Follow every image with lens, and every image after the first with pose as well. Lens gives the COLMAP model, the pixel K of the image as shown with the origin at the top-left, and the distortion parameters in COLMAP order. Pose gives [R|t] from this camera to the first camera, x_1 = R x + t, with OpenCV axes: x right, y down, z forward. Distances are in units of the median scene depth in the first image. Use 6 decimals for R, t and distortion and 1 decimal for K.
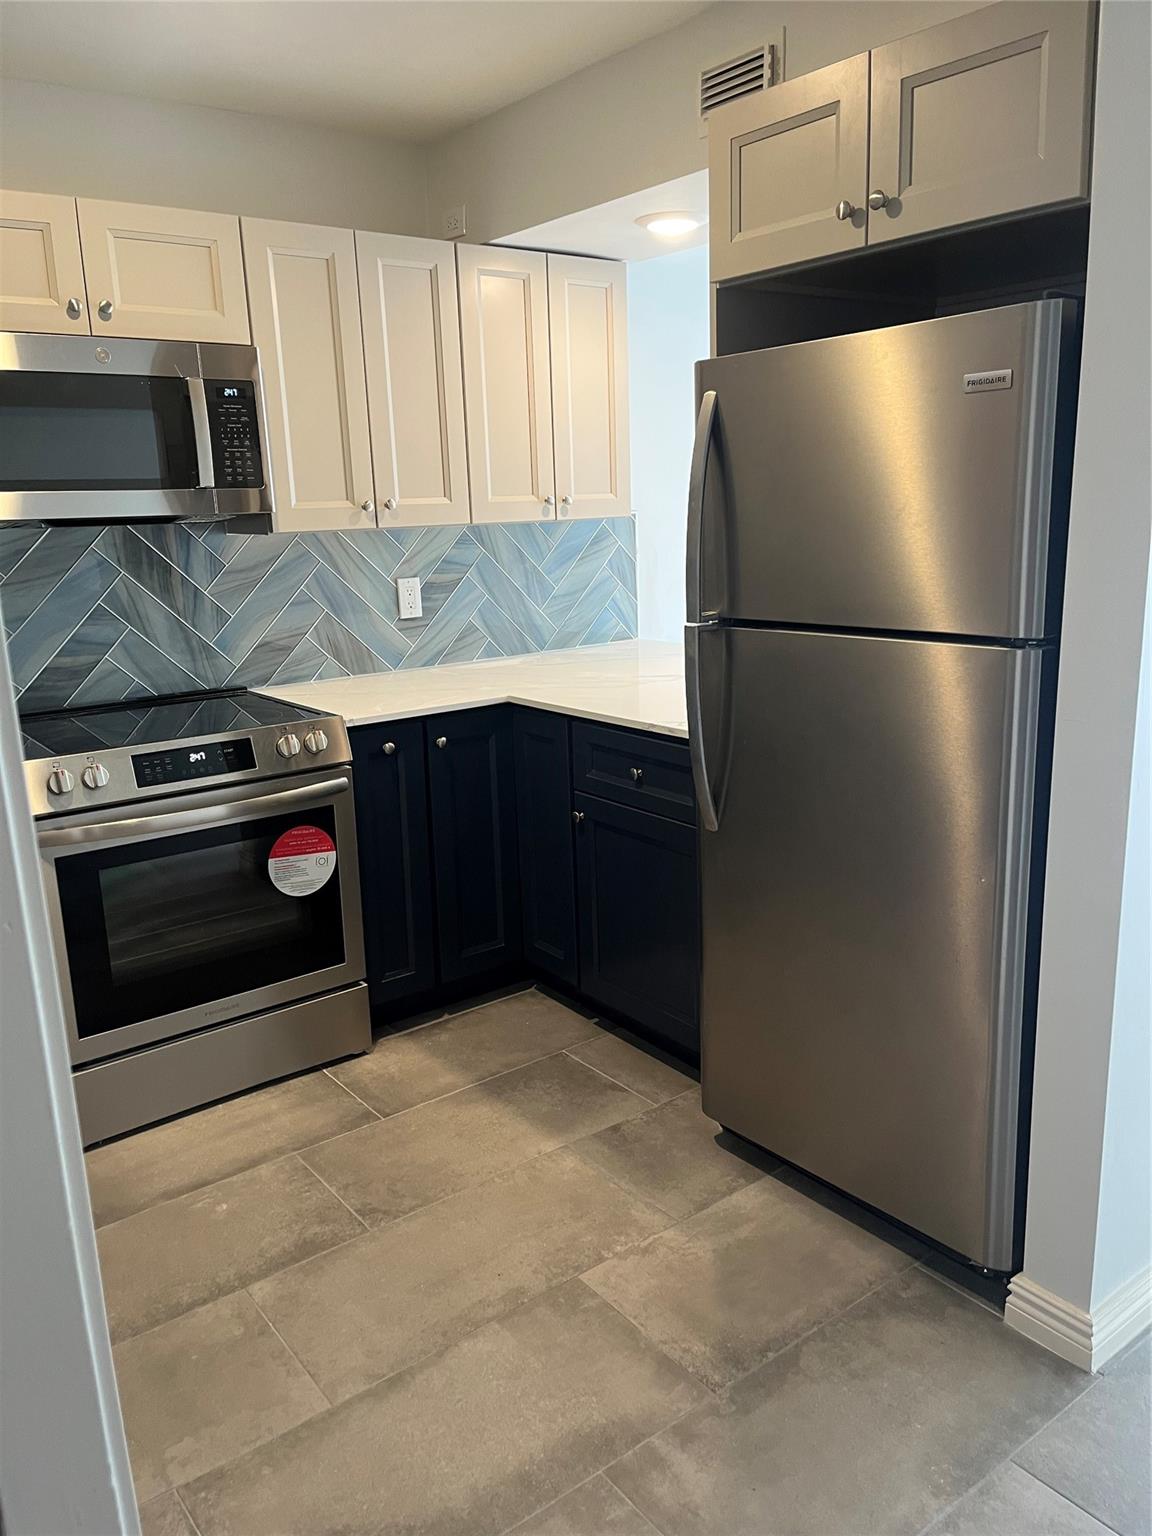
lens RADIAL K [[1166.9, 0, 576.7], [0, 1166.9, 770.2], [0, 0, 1]] dist [0.054958, -0.070580]
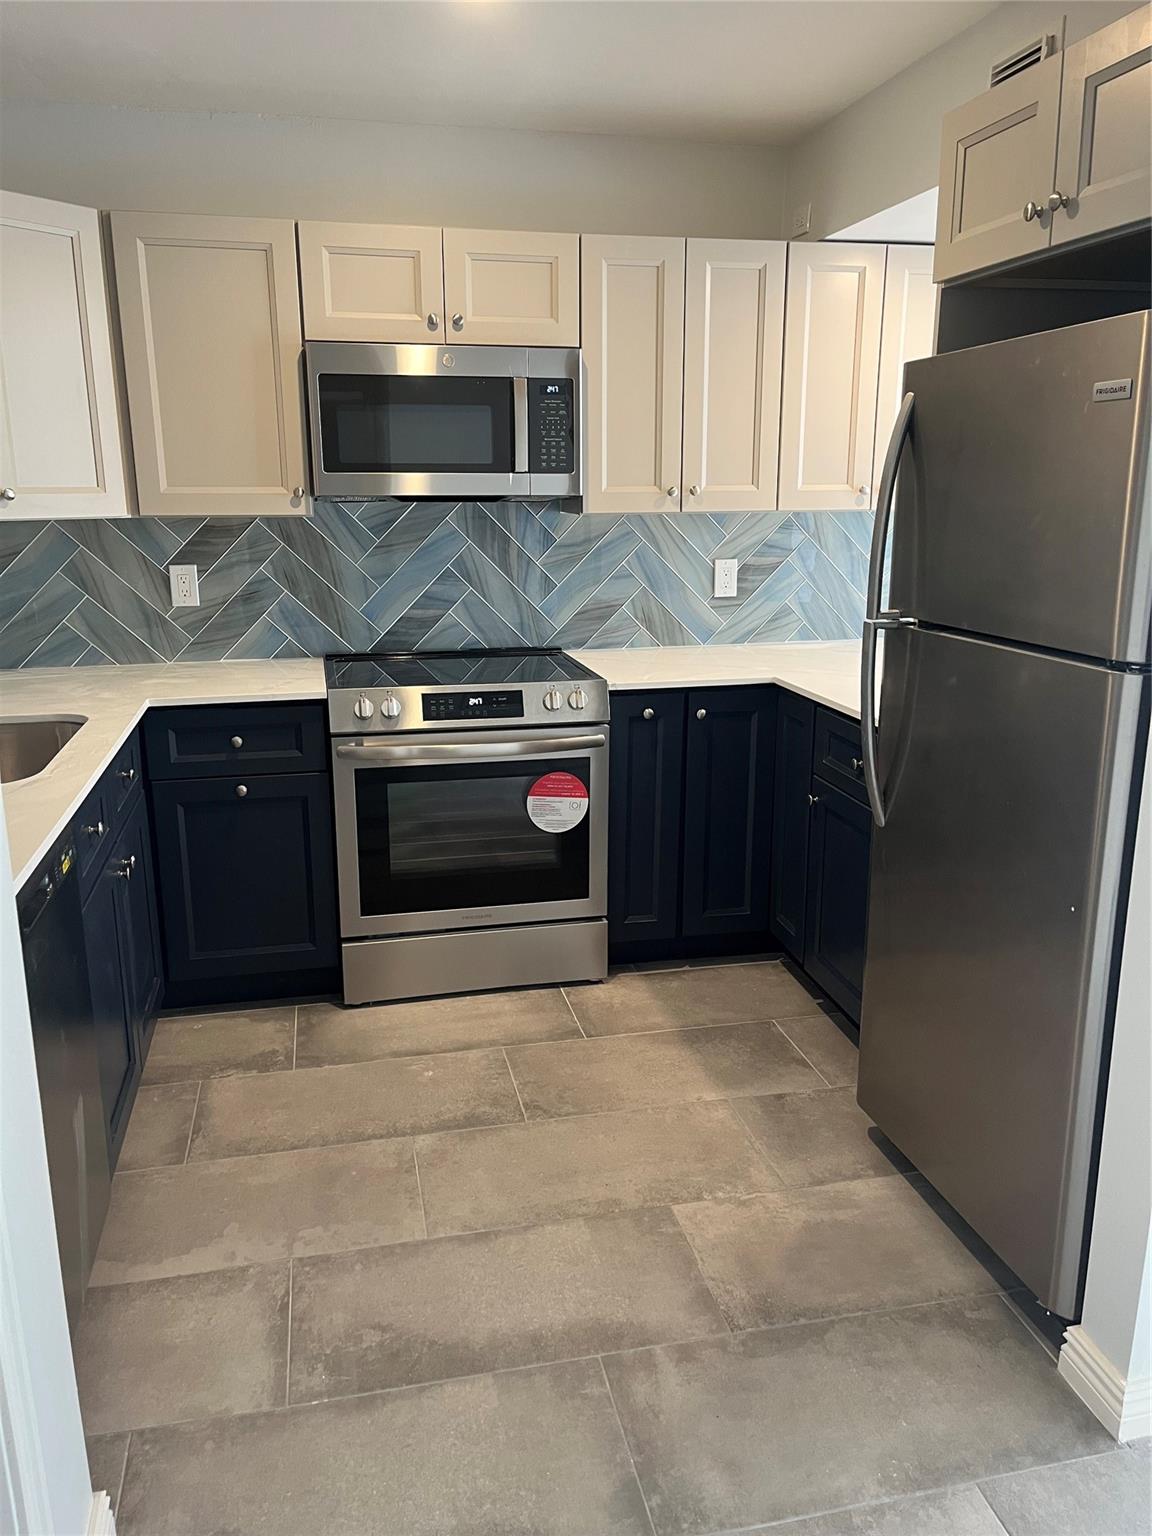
lens RADIAL K [[1166.9, 0, 565.0], [0, 1166.9, 761.9], [0, 0, 1]] dist [0.054958, -0.070580]
pose [[0.902775, 0.128626, -0.410430, 0.257760], [-0.122551, 0.991607, 0.041203, -0.010472], [0.412285, 0.013102, 0.910961, -0.036705]]
